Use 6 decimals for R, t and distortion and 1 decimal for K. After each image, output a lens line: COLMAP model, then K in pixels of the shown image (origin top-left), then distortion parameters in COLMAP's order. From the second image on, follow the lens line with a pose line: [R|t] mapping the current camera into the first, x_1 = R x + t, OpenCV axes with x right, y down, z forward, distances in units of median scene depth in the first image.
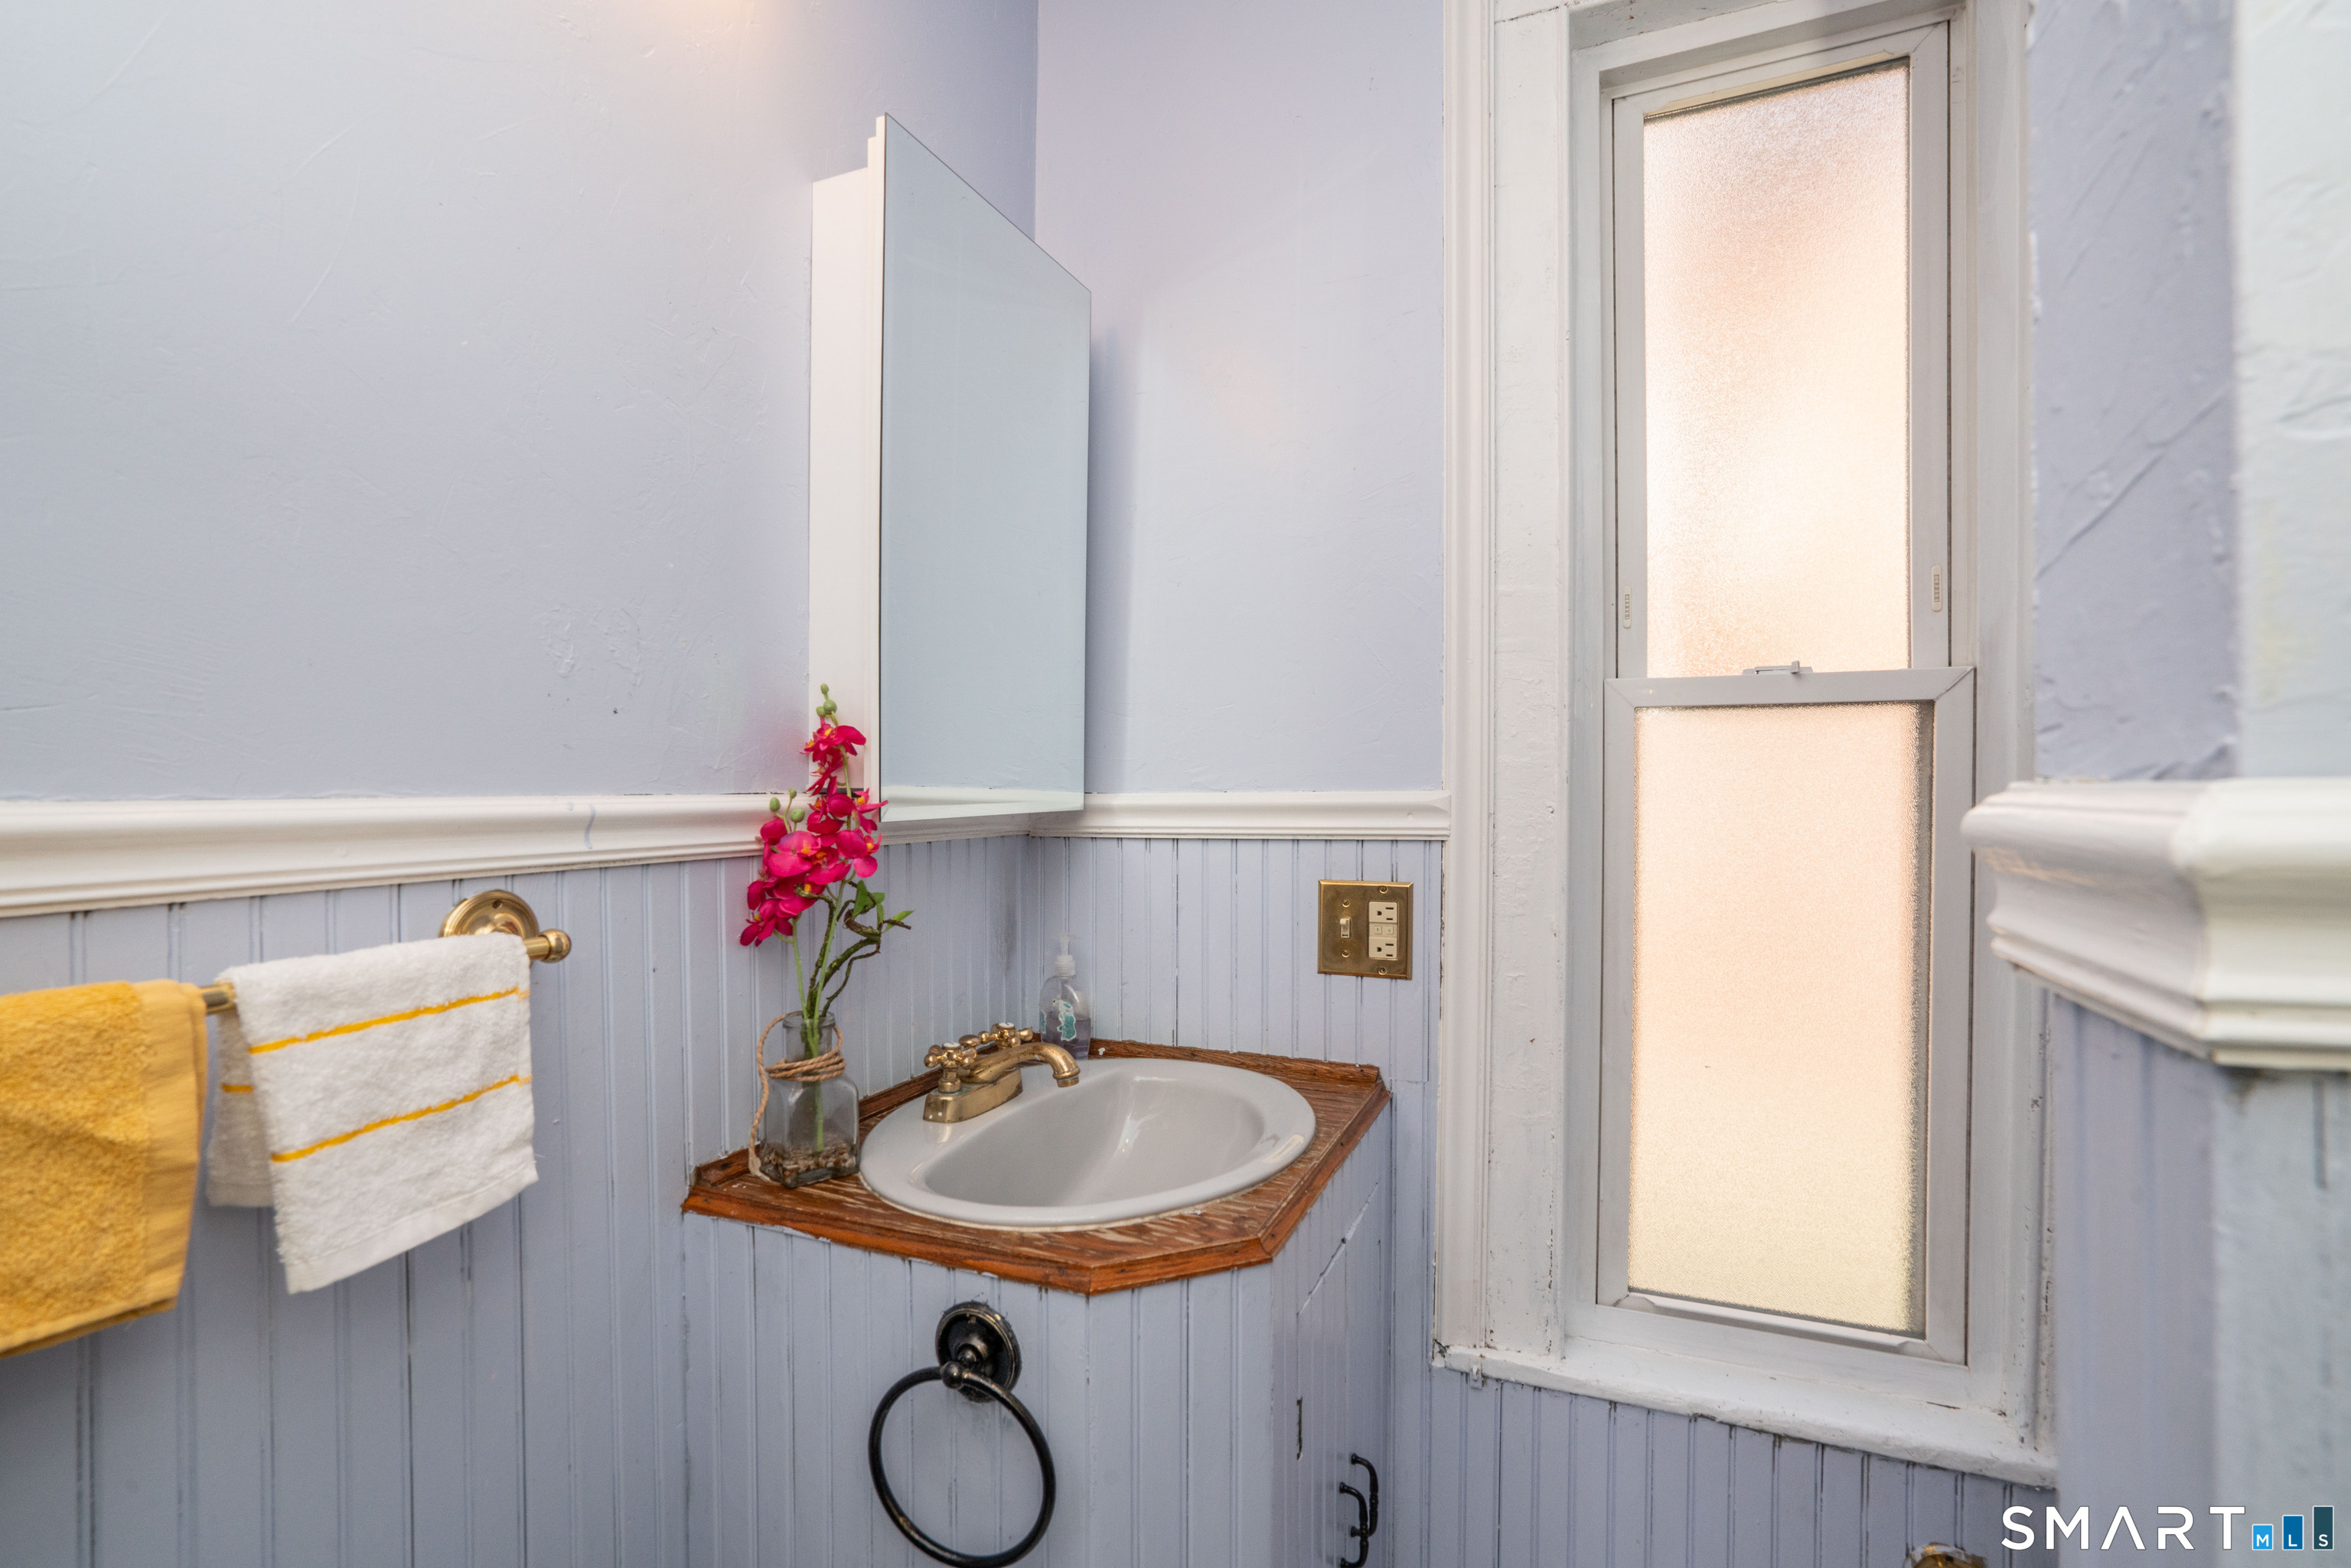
lens RADIAL K [[1074.7, 0, 1166.6], [0, 1074.7, 793.2], [0, 0, 1]] dist [-0.038895, 0.003836]
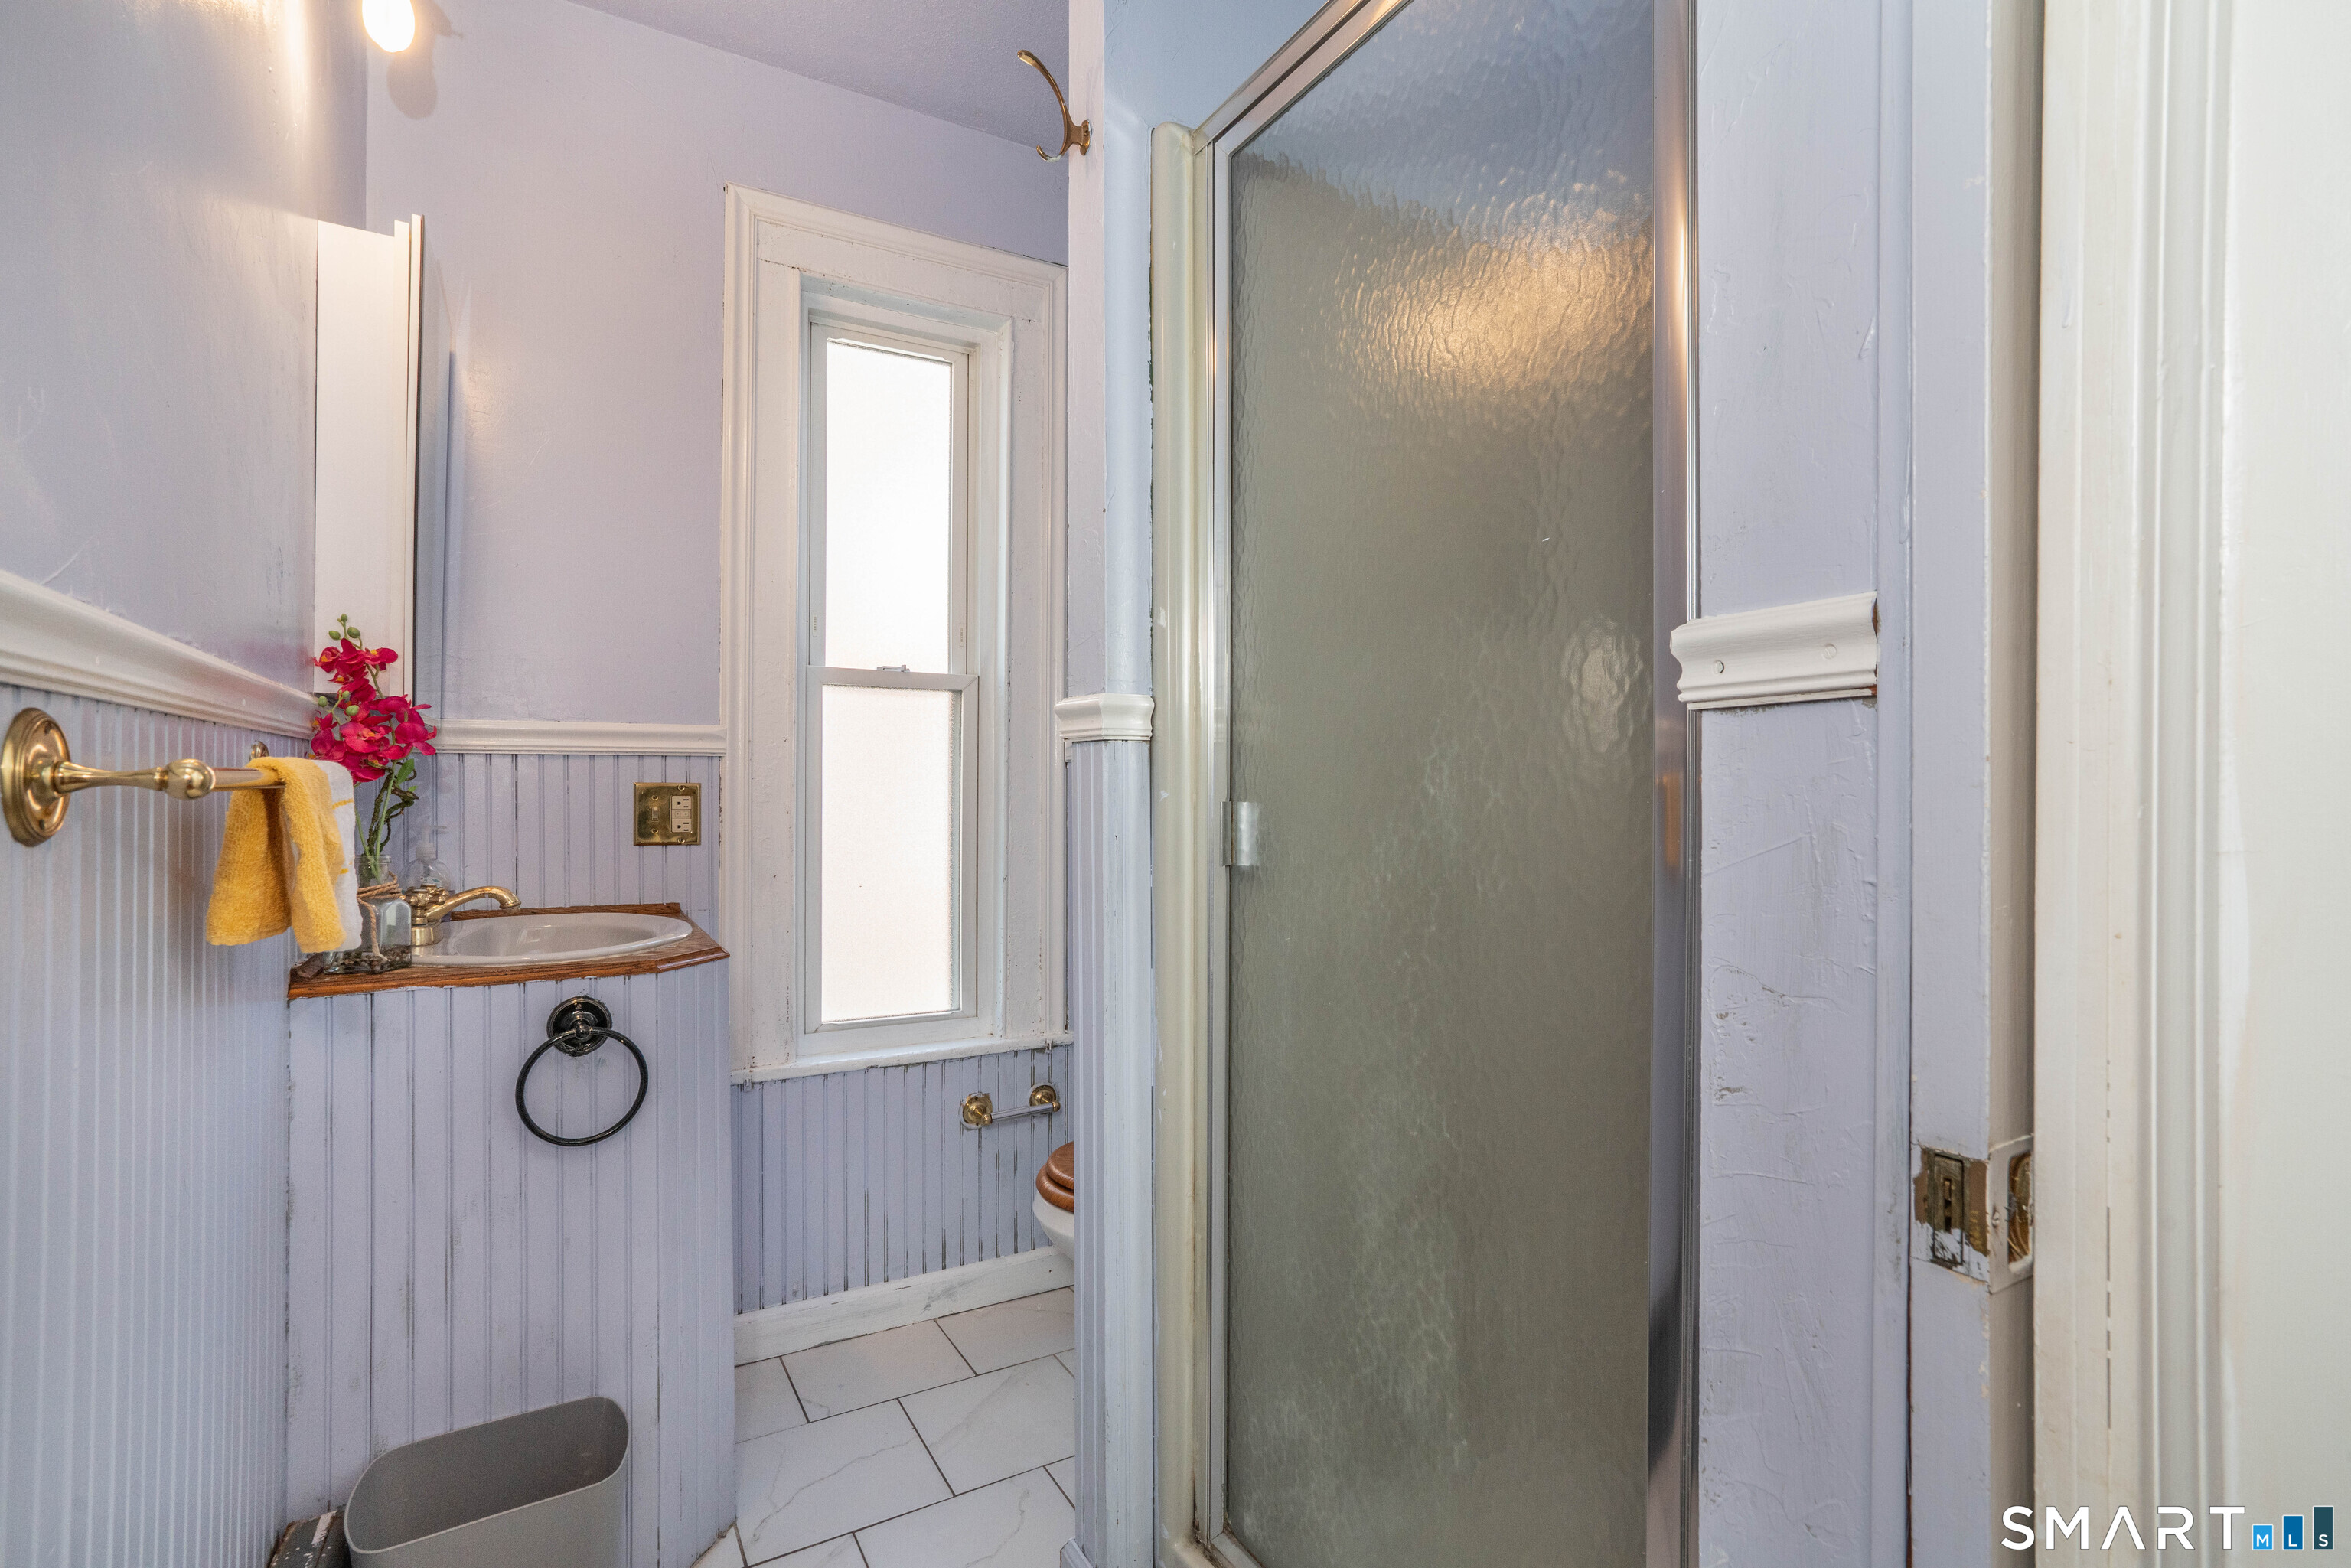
lens RADIAL K [[1074.7, 0, 1186.4], [0, 1074.7, 784.5], [0, 0, 1]] dist [-0.038895, 0.003836]
pose [[0.582283, 0.005940, 0.812964, -0.630908], [0.001906, 0.999961, -0.008672, 0.100625], [-0.812984, 0.006599, 0.582249, -0.494023]]
